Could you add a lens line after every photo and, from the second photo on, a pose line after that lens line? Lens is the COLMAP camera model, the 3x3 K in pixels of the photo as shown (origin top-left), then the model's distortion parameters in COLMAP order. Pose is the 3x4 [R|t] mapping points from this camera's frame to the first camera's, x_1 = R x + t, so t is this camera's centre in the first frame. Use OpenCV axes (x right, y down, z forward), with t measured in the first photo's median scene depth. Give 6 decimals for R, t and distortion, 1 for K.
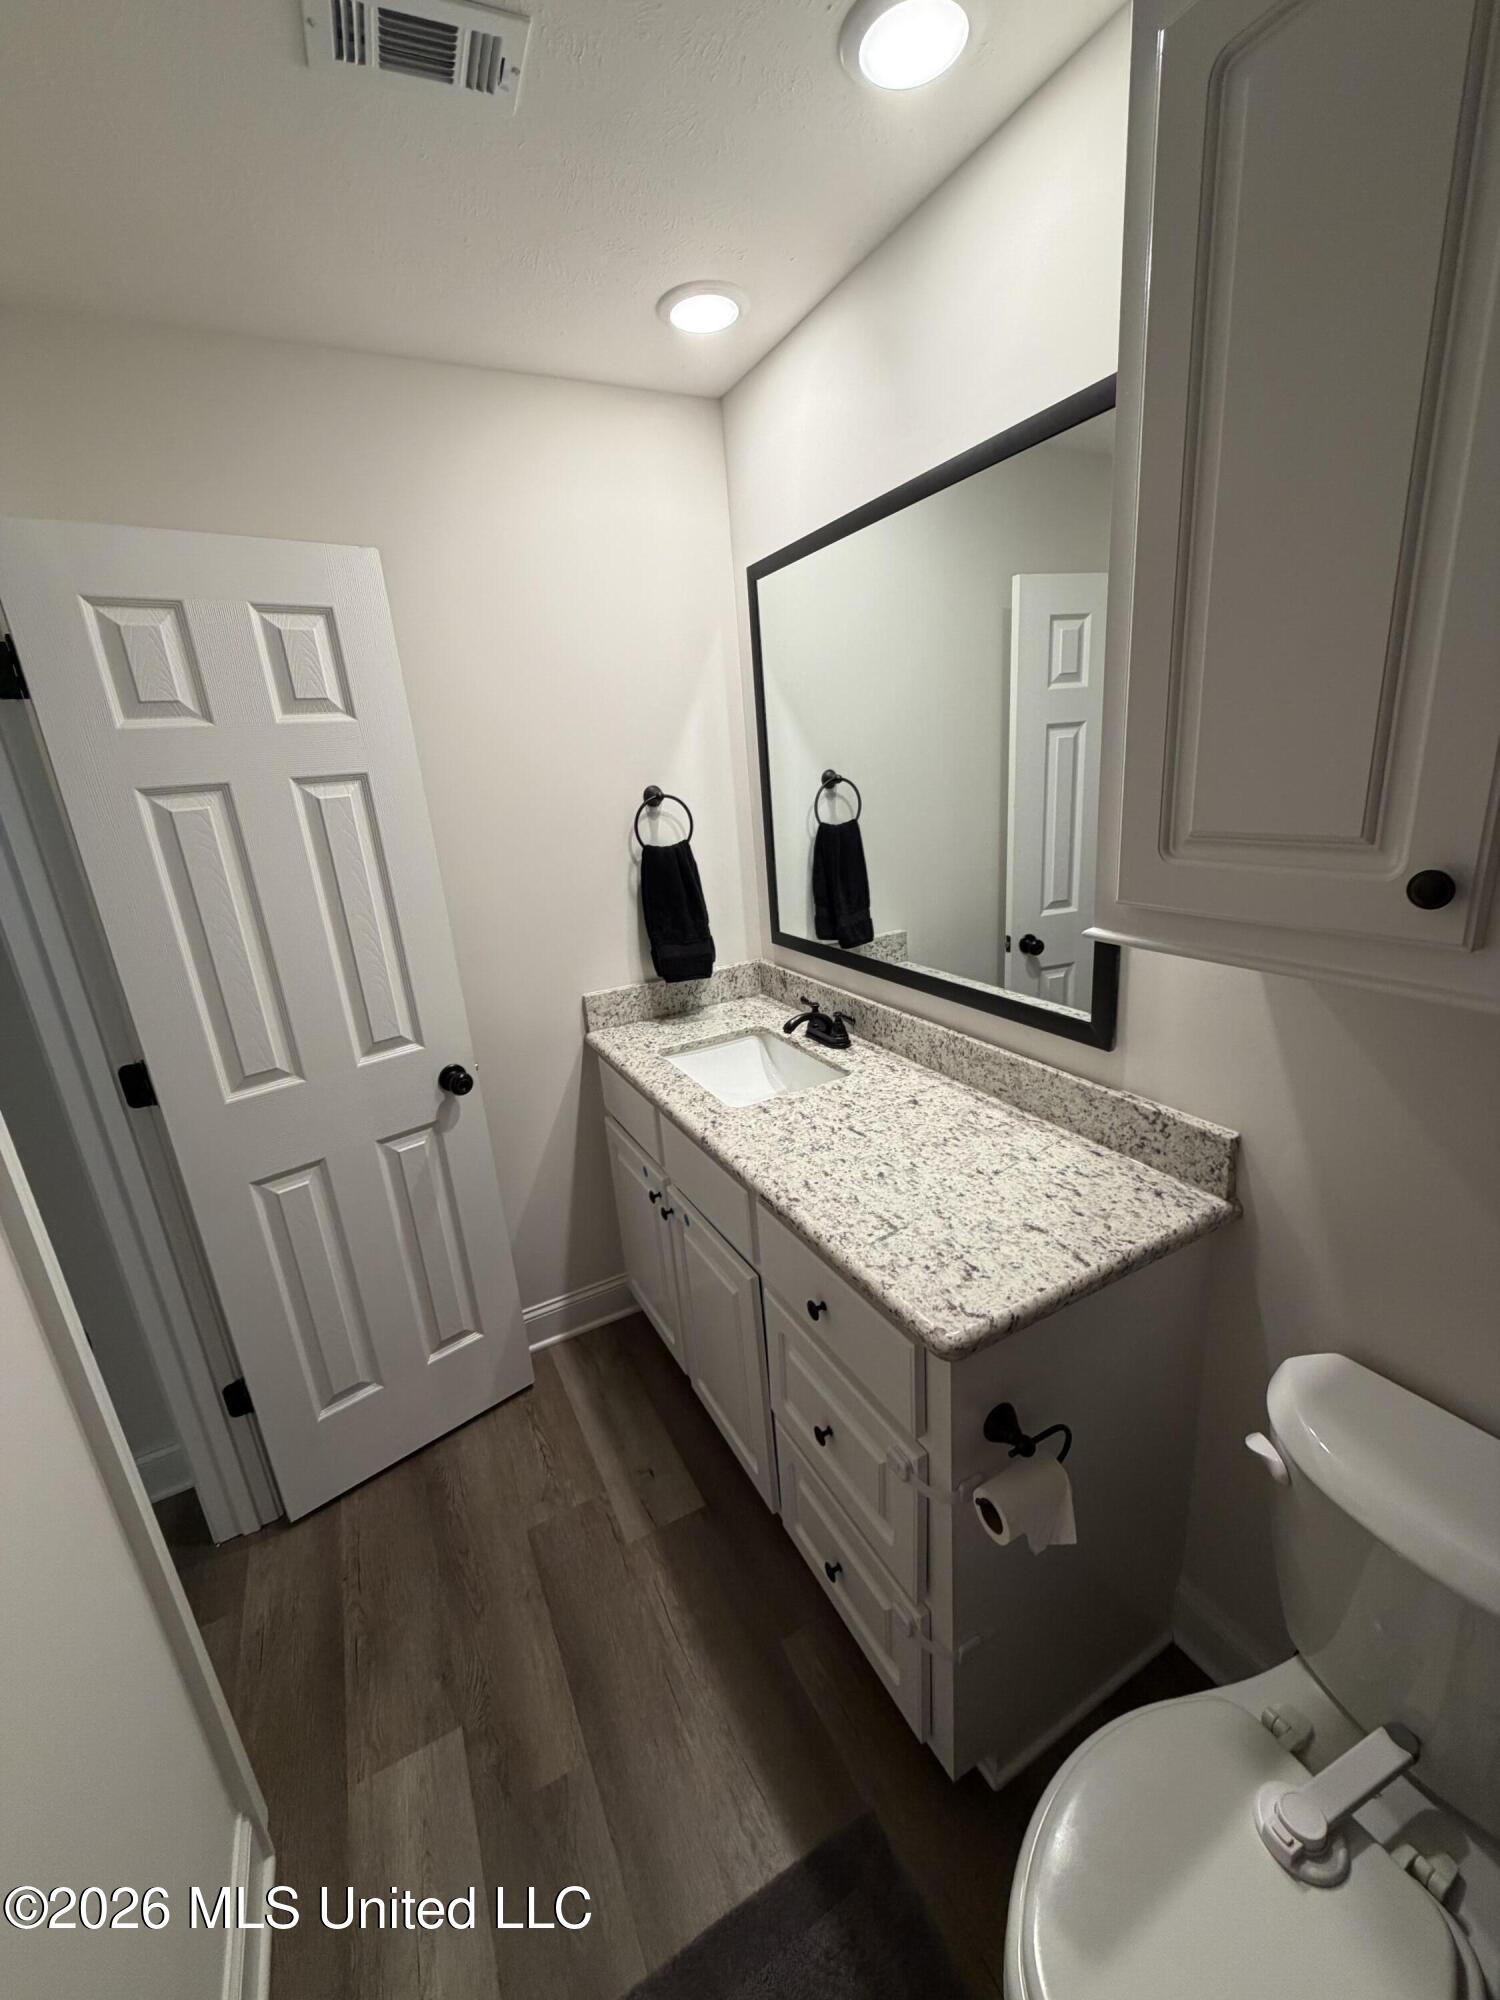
lens RADIAL K [[795.2, 0, 746.3], [0, 795.2, 992.0], [0, 0, 1]] dist [-0.000206, 0.000328]
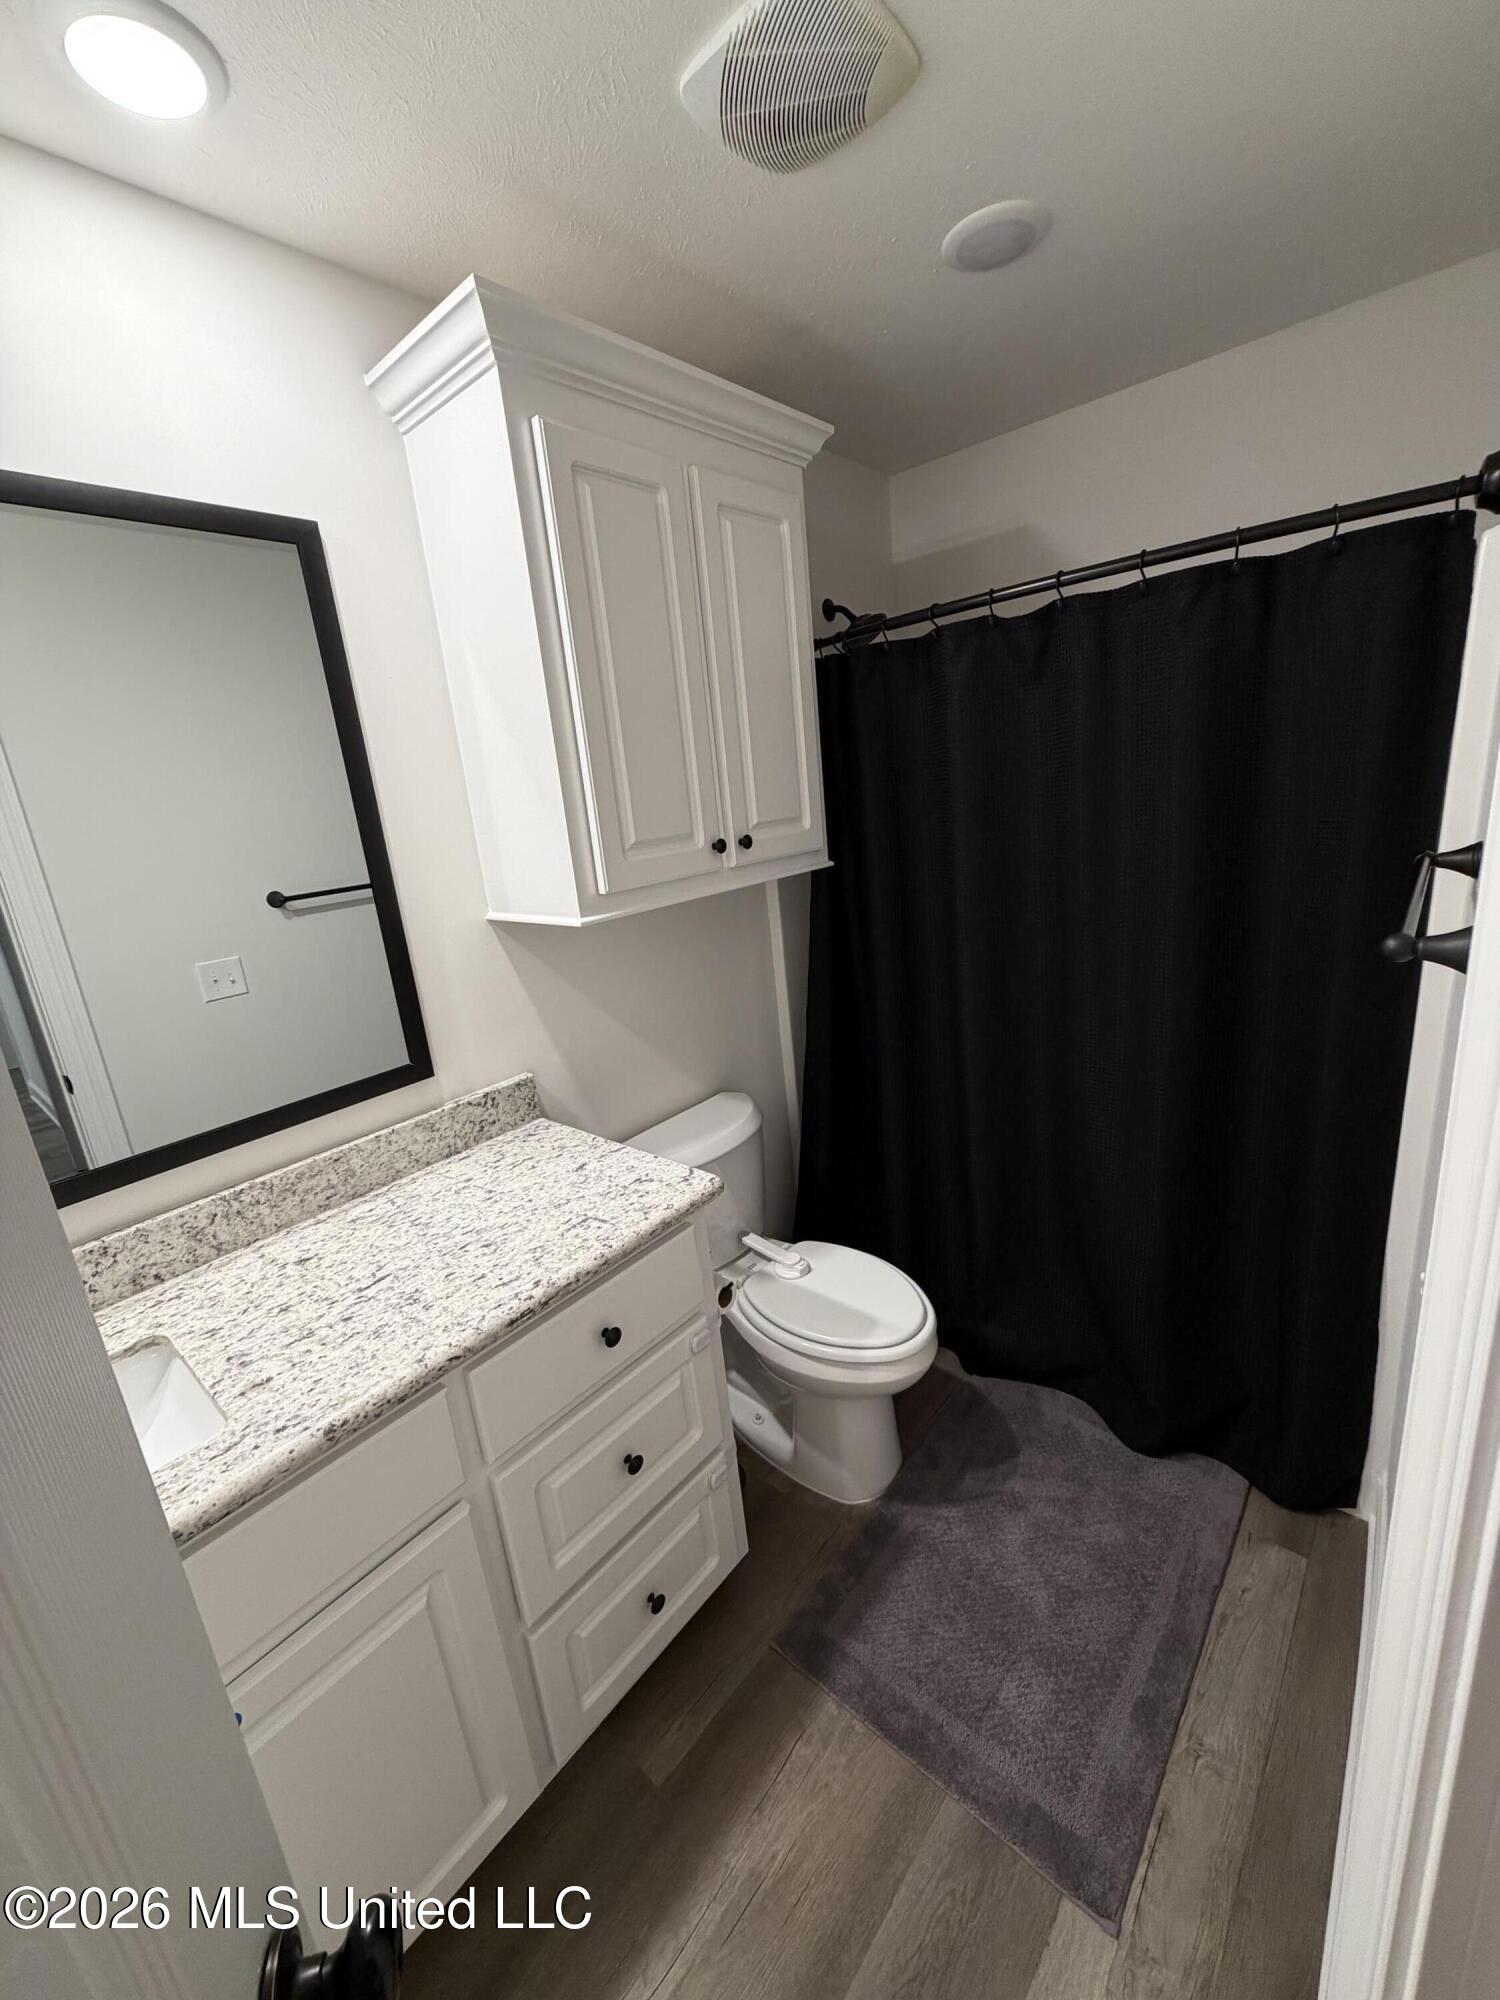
lens RADIAL K [[795.2, 0, 746.3], [0, 795.2, 992.0], [0, 0, 1]] dist [-0.000206, 0.000328]
pose [[-0.348633, -0.126026, 0.928748, -0.753680], [0.382792, 0.885361, 0.263831, -0.162657], [-0.855526, 0.447497, -0.260424, 0.821503]]
